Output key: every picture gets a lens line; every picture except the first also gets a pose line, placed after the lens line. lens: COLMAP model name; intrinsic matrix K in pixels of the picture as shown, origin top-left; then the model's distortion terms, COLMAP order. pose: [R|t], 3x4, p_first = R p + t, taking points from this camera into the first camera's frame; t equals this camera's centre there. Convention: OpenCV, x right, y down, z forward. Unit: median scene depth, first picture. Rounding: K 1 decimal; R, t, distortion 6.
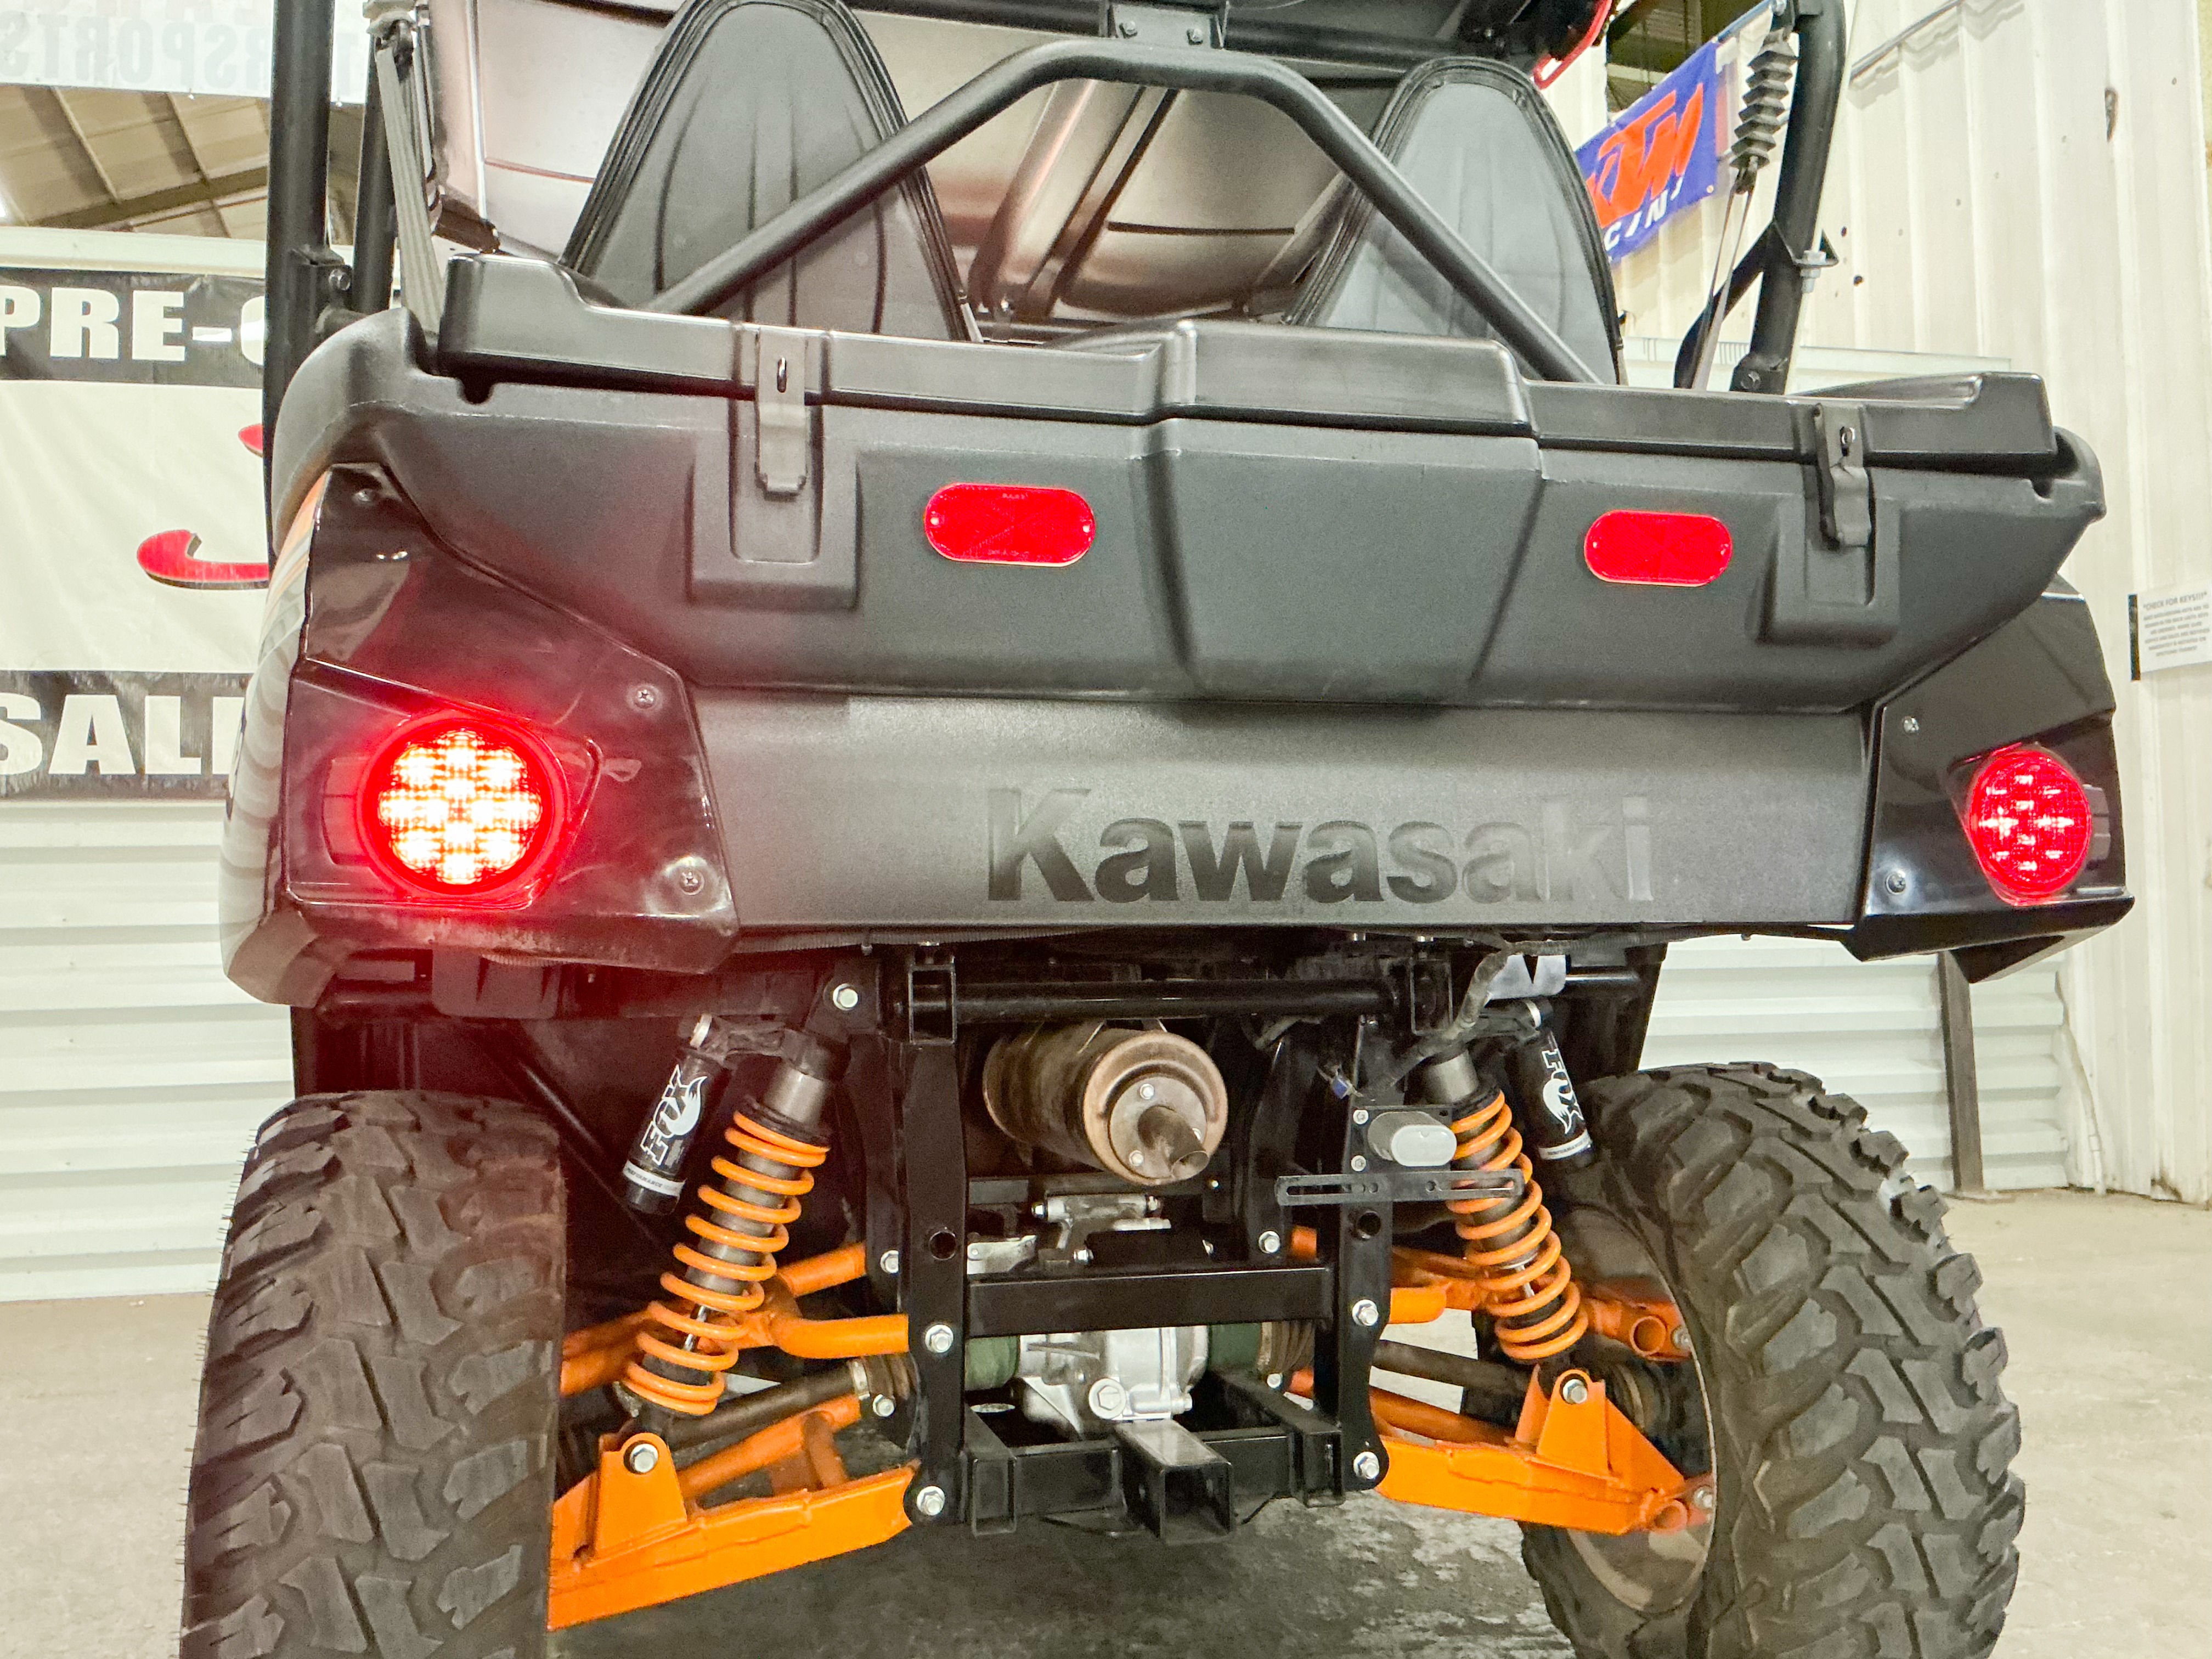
lens RADIAL K [[2031.2, 0, 1098.0], [0, 2031.2, 826.2], [0, 0, 1]] dist [0.128199, -0.276303]
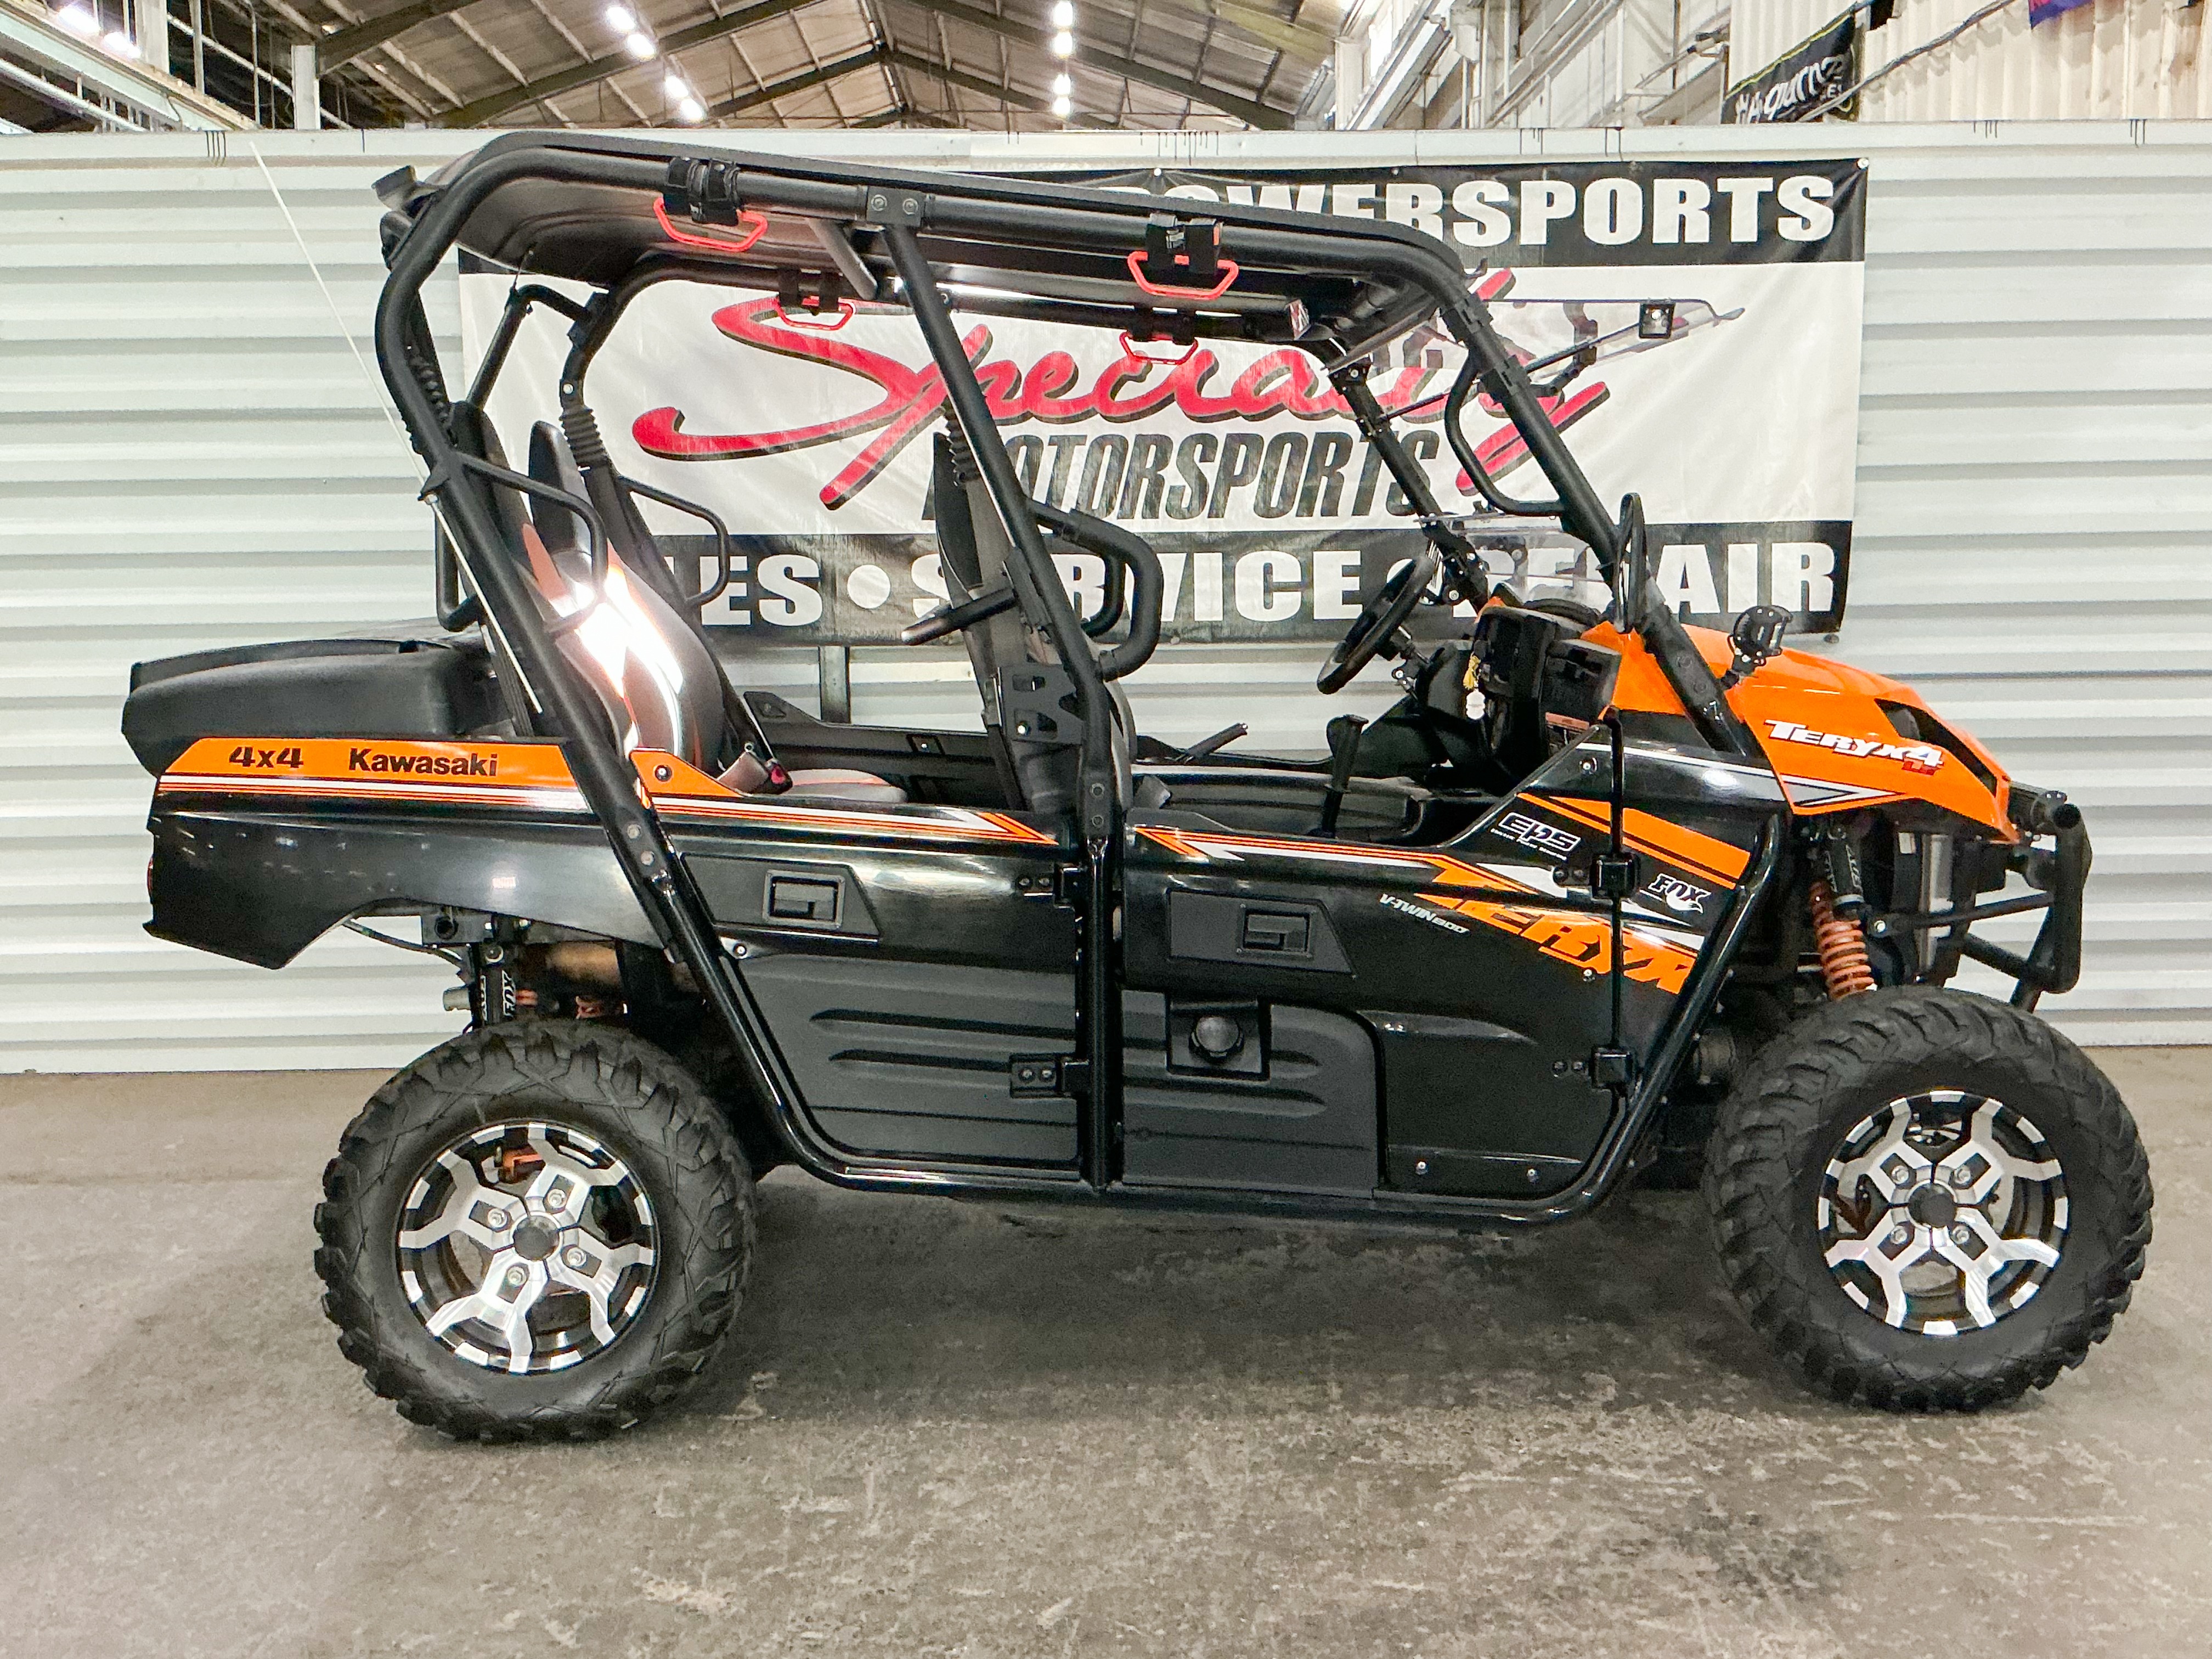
lens RADIAL K [[2332.9, 0, 1108.3], [0, 2332.9, 825.2], [0, 0, 1]] dist [0.160687, -0.351280]
pose [[0.971630, 0.031212, -0.234438, 0.273579], [0.007387, 0.986764, 0.161992, -0.342624], [0.236391, -0.159128, 0.958539, -0.593243]]
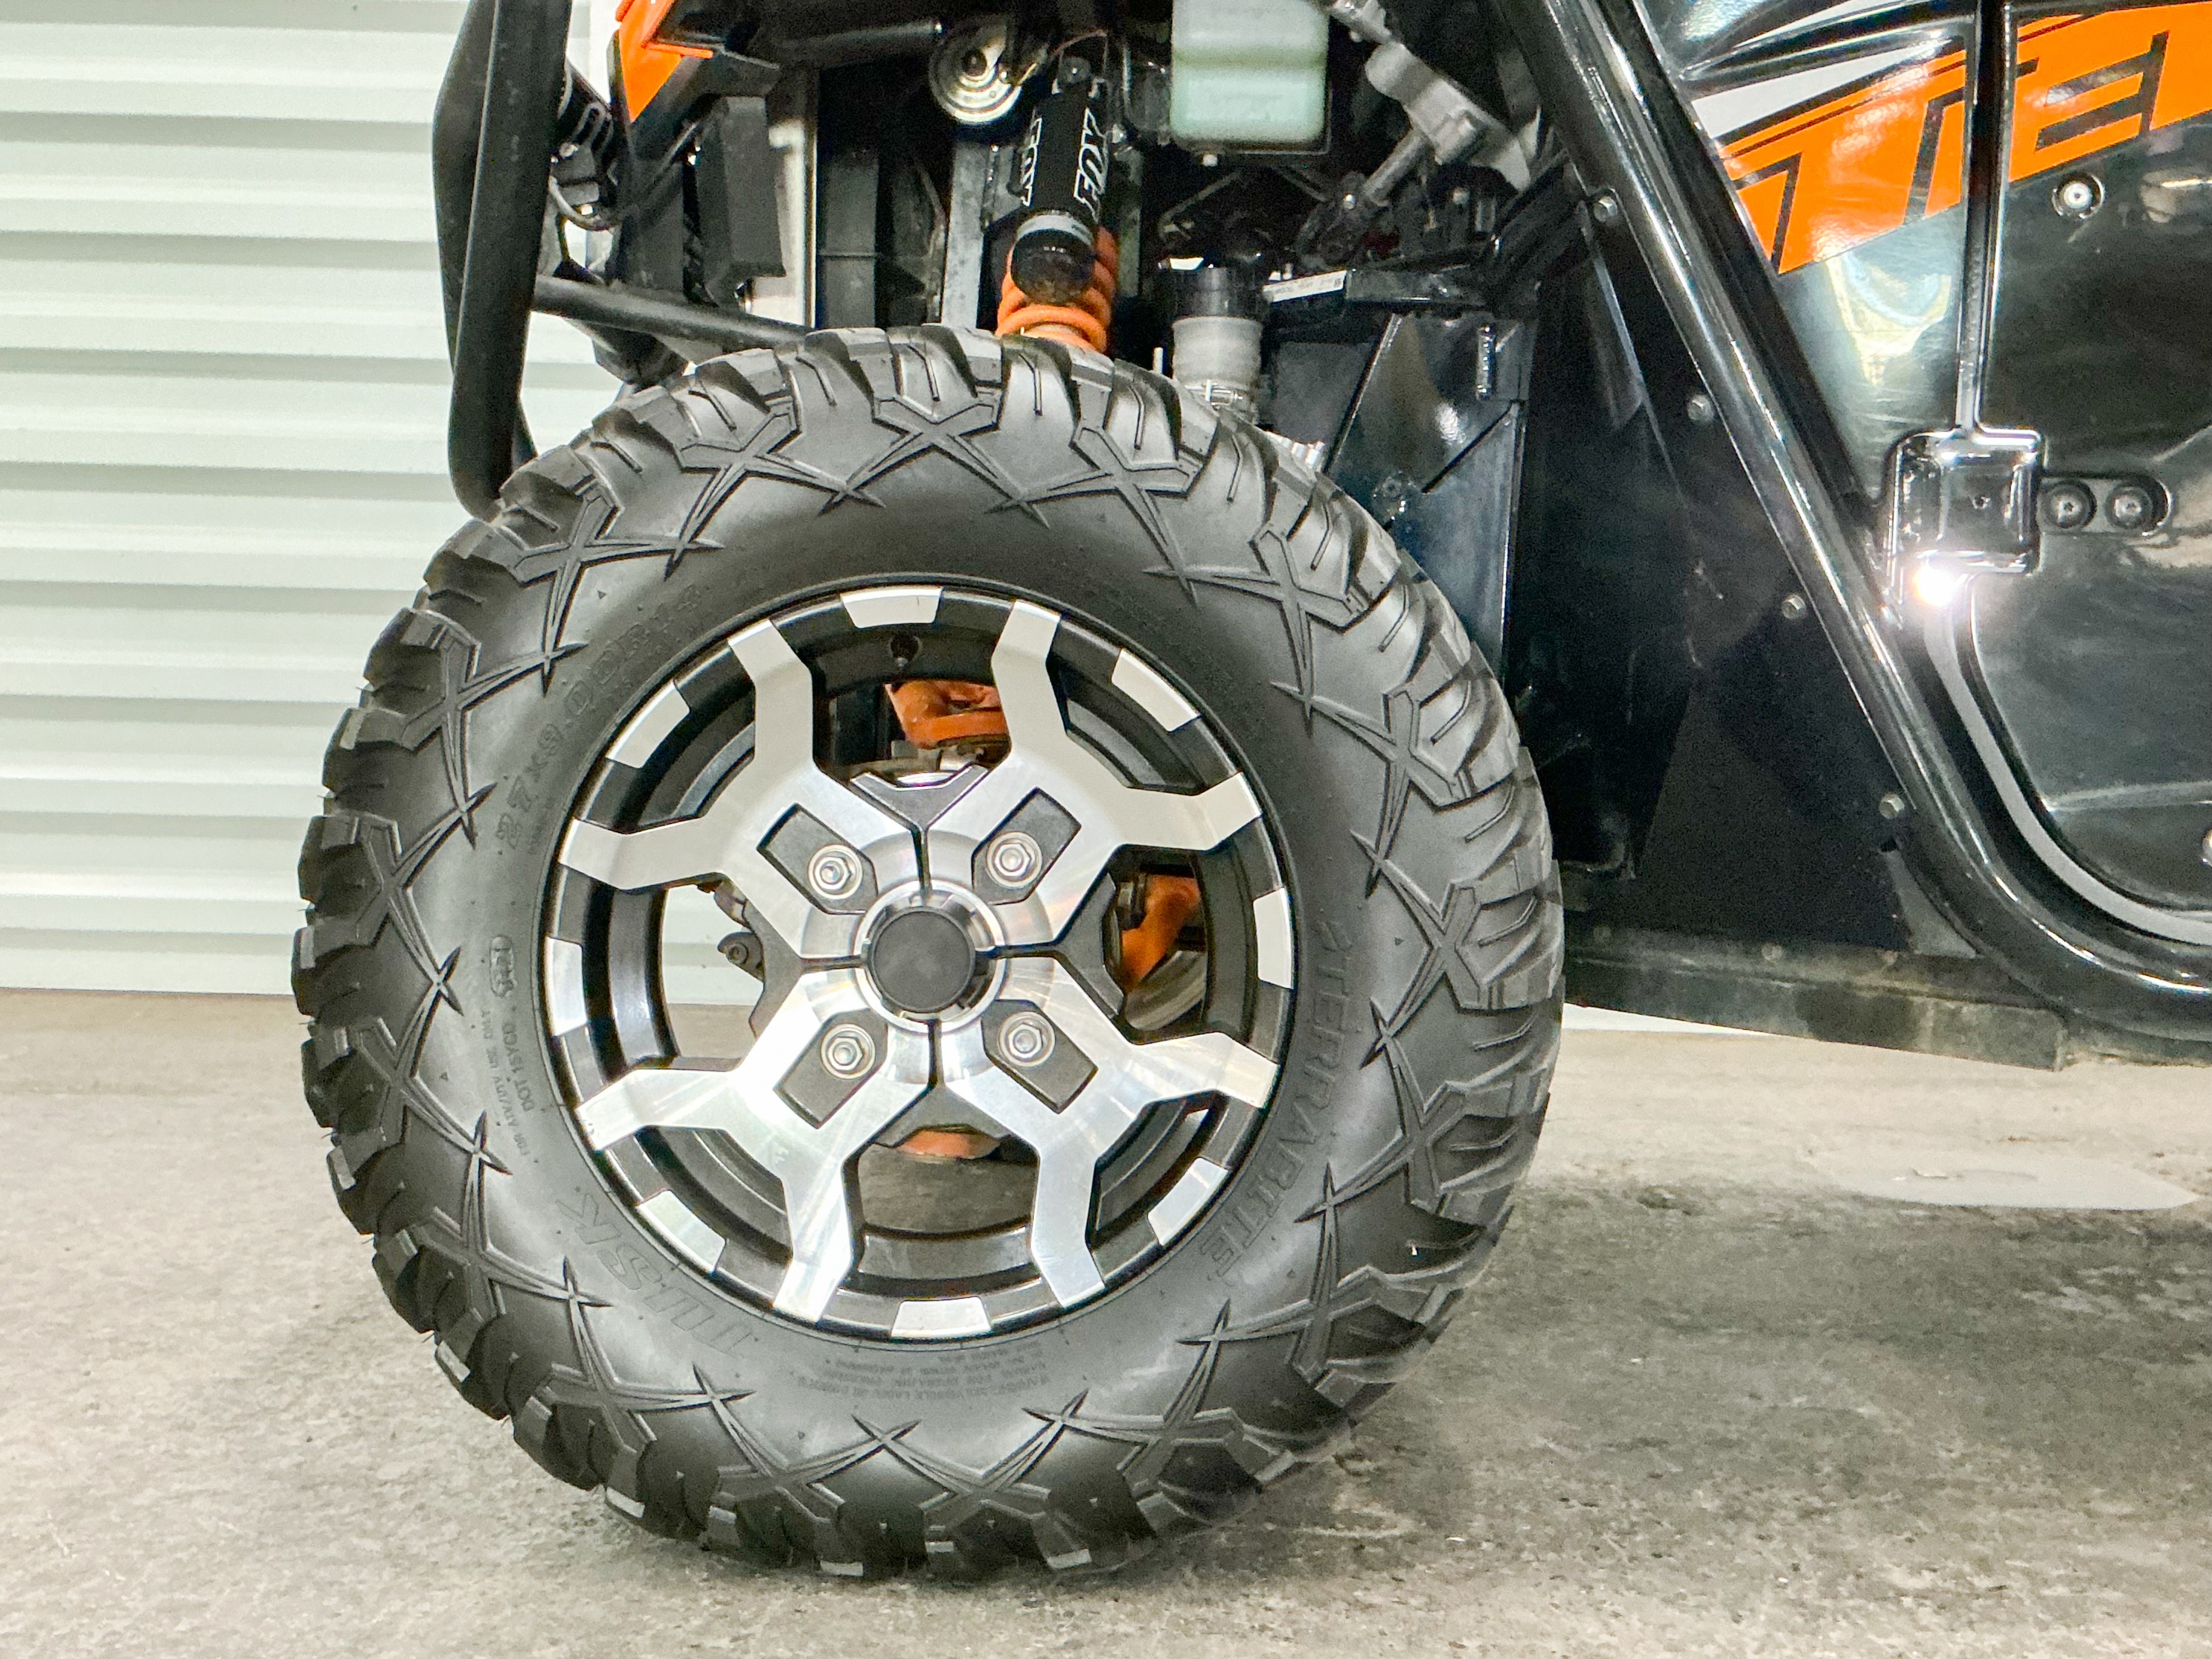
lens RADIAL K [[2491.1, 0, 1106.0], [0, 2491.1, 829.5], [0, 0, 1]] dist [0.154892, -0.356270]
pose [[0.965901, 0.053066, -0.253417, -0.418052], [-0.032911, 0.995996, 0.083125, 0.240884], [0.256813, -0.071950, 0.963779, 0.508682]]
